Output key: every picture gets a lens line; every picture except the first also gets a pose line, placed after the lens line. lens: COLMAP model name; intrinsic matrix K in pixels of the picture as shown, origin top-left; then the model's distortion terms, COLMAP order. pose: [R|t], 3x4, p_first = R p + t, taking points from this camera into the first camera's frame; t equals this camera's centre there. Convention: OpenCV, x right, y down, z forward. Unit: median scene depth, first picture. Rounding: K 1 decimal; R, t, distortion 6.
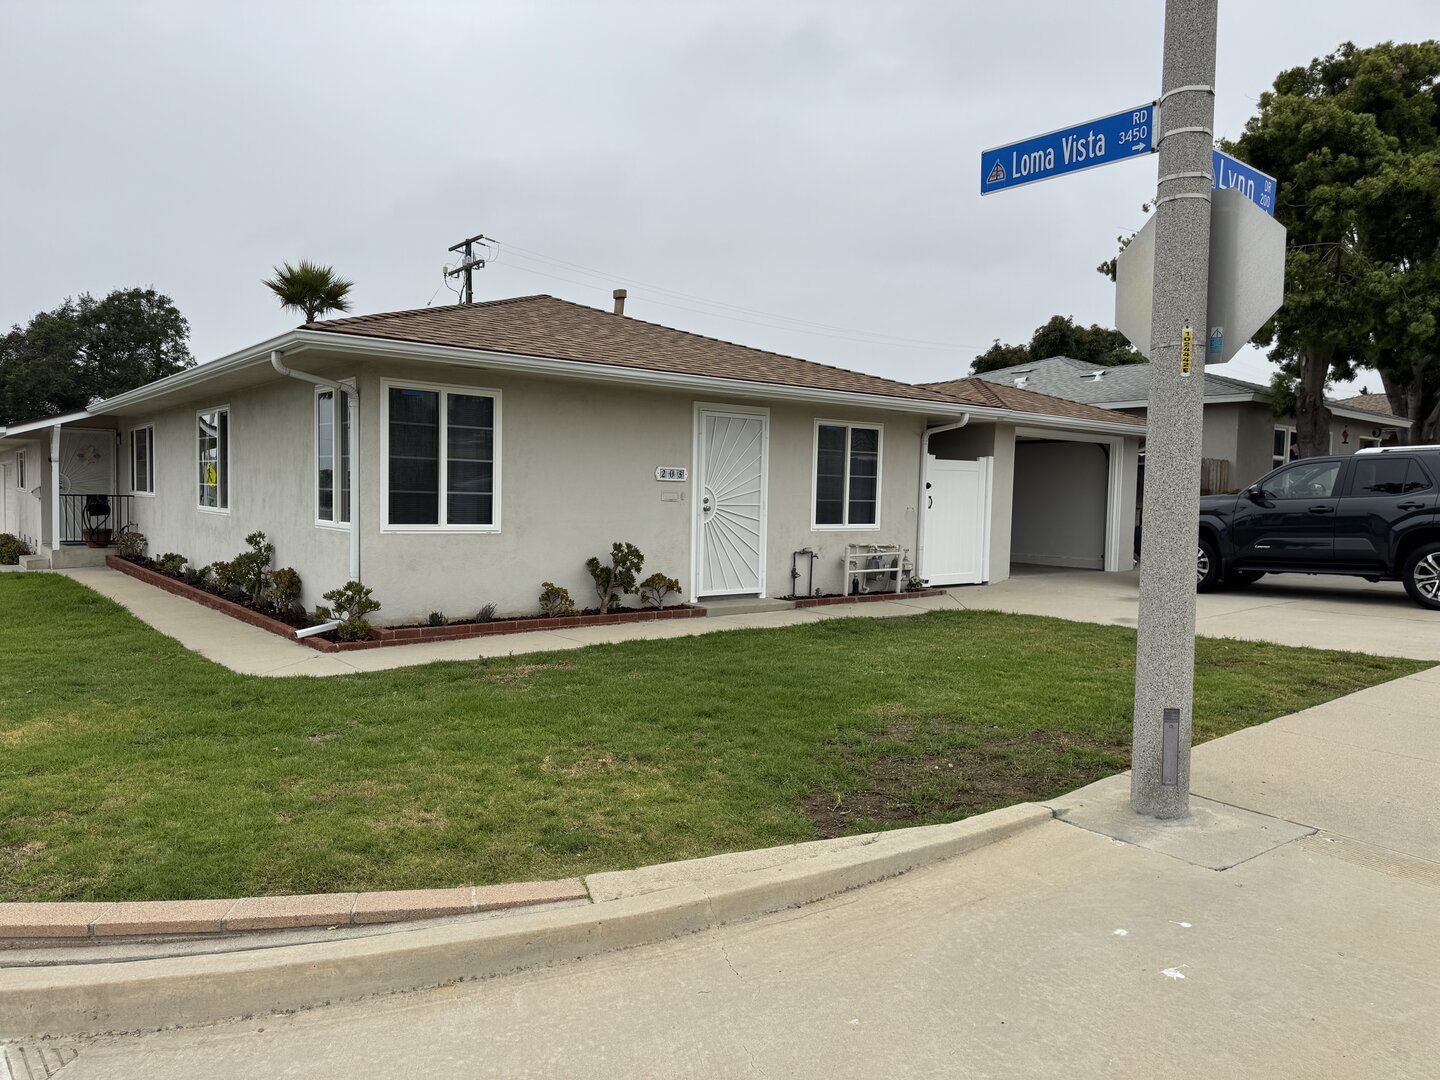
lens RADIAL K [[992.9, 0, 720.0], [0, 992.9, 540.0], [0, 0, 1]] dist [0.131187, -0.180161]
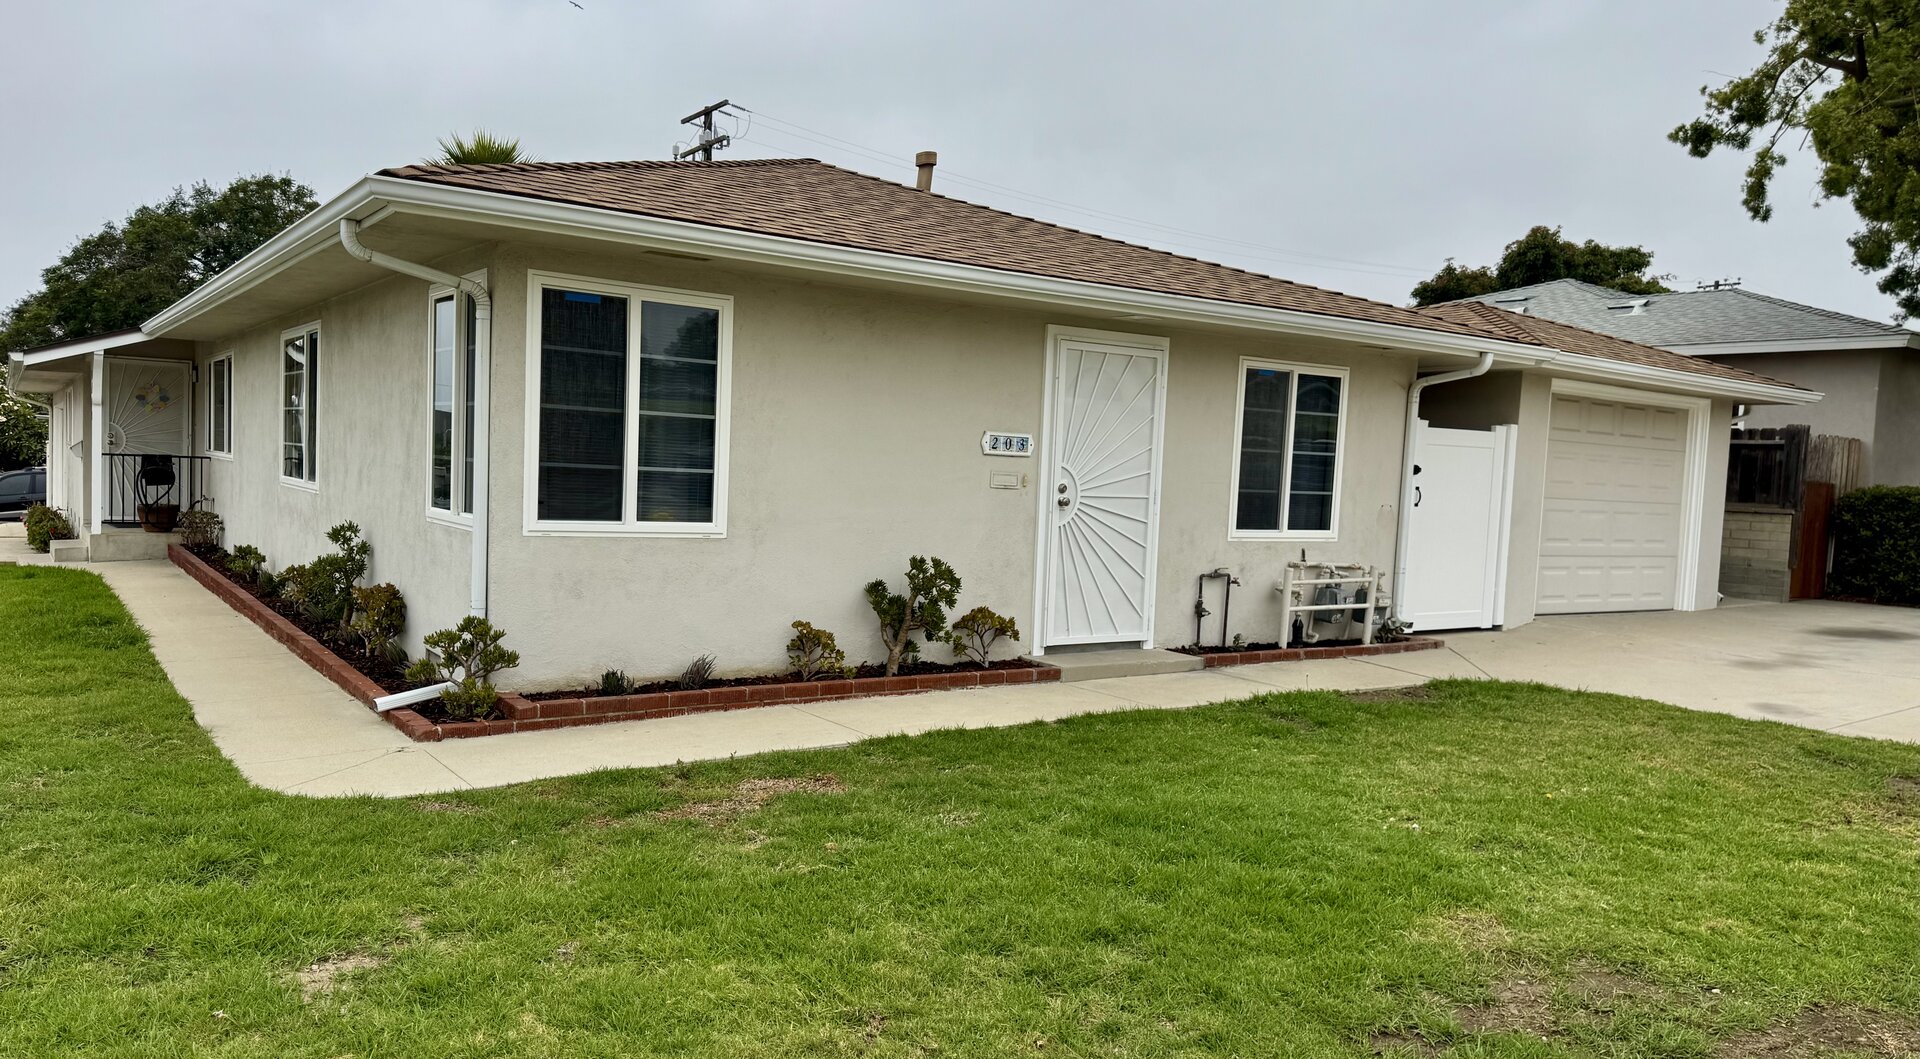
lens RADIAL K [[1326.6, 0, 960.1], [0, 1326.6, 548.3], [0, 0, 1]] dist [0.100999, -0.131949]
pose [[0.998039, 0.025896, -0.056982, -0.026286], [-0.025077, 0.999572, 0.015058, -0.012302], [0.057347, -0.013600, 0.998262, 0.165370]]
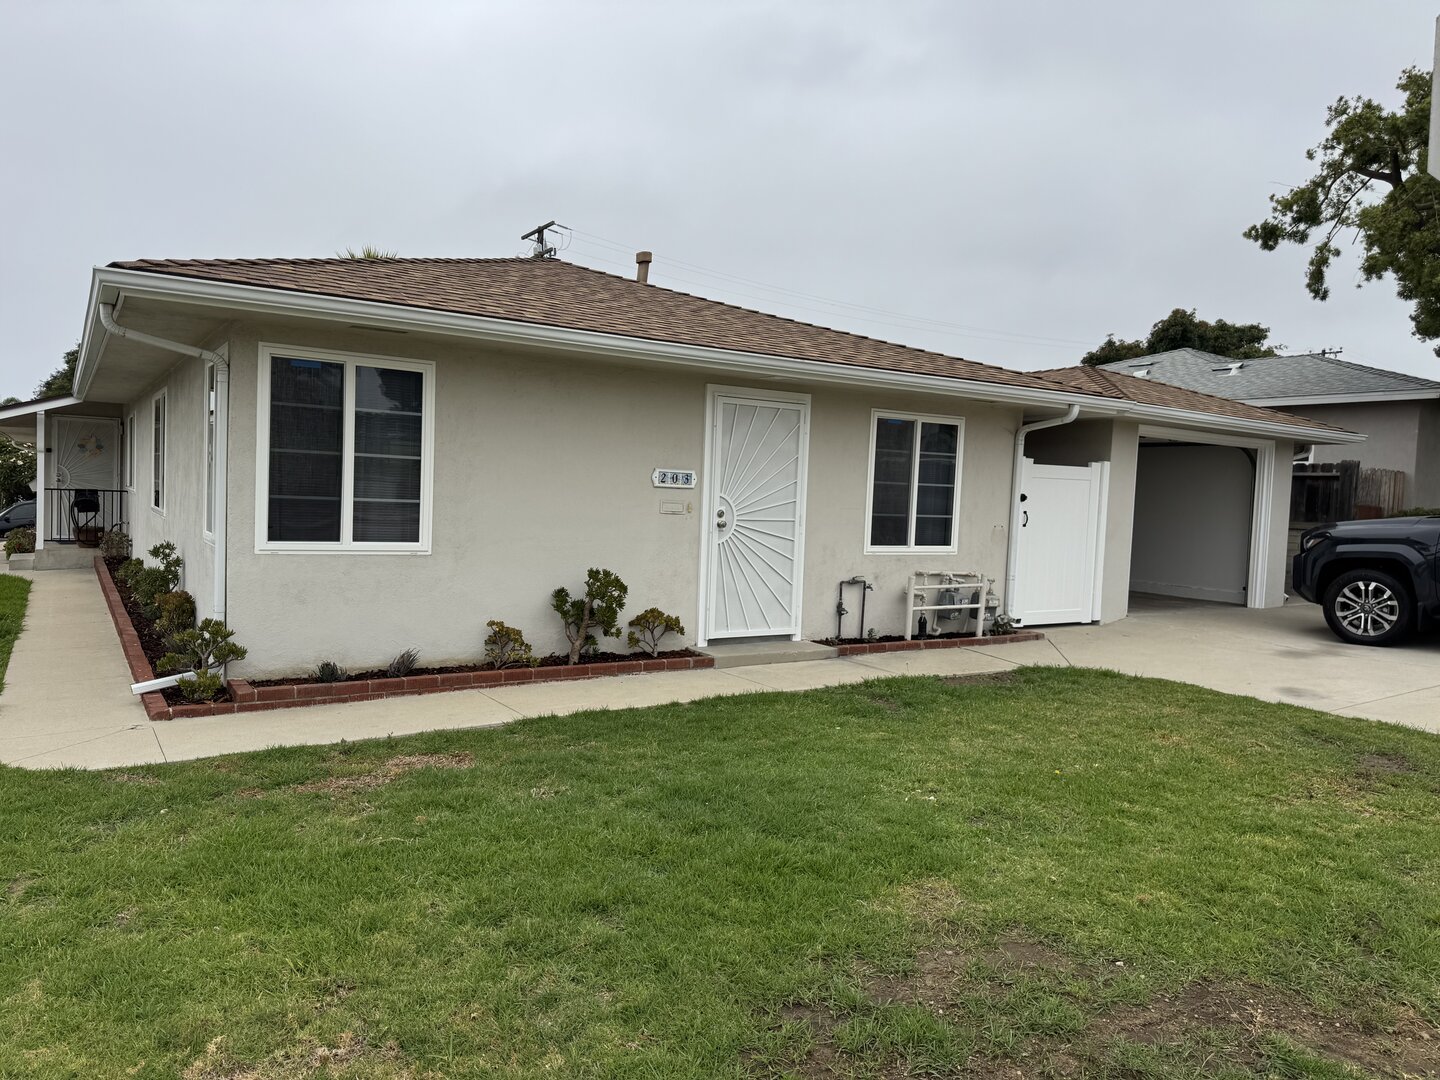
lens RADIAL K [[991.8, 0, 720.0], [0, 991.8, 540.0], [0, 0, 1]] dist [0.089877, -0.116839]
pose [[0.995162, 0.022928, -0.095530, 0.051930], [-0.022947, 0.999736, 0.000896, -0.017975], [0.095525, 0.001301, 0.995426, 0.214330]]
